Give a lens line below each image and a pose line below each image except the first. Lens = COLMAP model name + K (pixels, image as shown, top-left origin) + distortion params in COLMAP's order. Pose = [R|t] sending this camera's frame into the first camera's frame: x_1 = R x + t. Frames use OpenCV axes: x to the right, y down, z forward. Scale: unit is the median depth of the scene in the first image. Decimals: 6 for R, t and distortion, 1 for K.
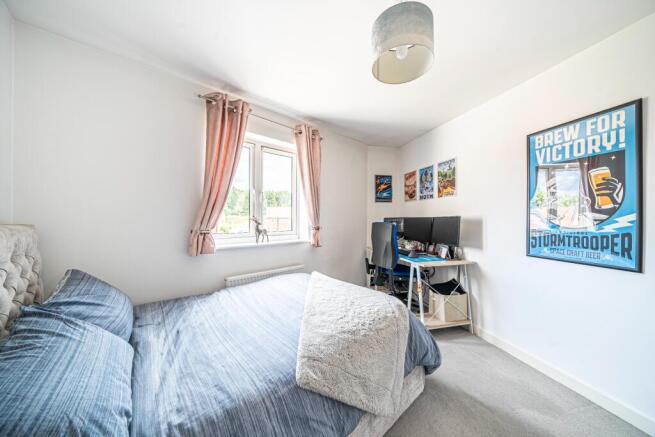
lens RADIAL K [[228.1, 0, 324.0], [0, 228.1, 220.5], [0, 0, 1]] dist [-0.014355, 0.001057]
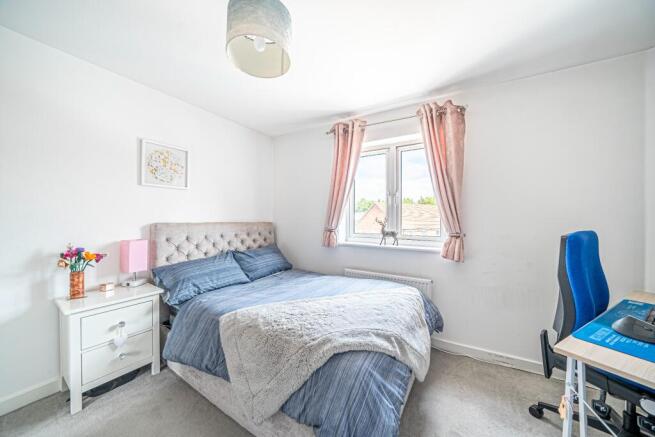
lens RADIAL K [[228.1, 0, 328.2], [0, 228.1, 220.2], [0, 0, 1]] dist [-0.014355, 0.001057]
pose [[0.273125, 0.005486, -0.961963, 0.765260], [-0.021227, 0.999775, -0.000326, -0.007036], [0.961744, 0.020509, 0.273180, 0.589731]]
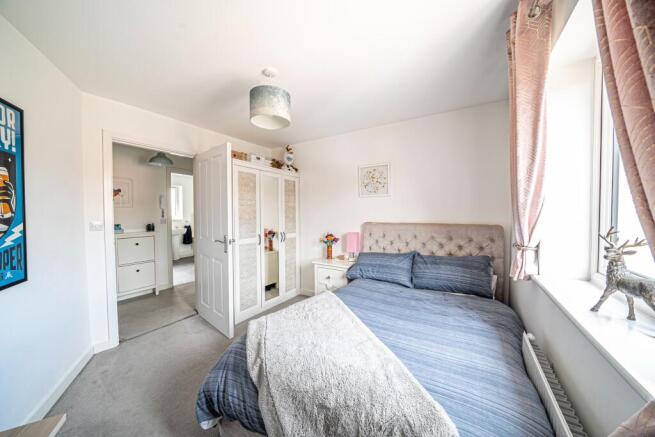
lens RADIAL K [[228.1, 0, 326.9], [0, 228.1, 218.3], [0, 0, 1]] dist [-0.014355, 0.001057]
pose [[-0.967673, 0.009314, -0.252038, 0.211286], [-0.000006, 0.999317, 0.036953, -0.056906], [0.252210, 0.035760, -0.967012, 1.463907]]
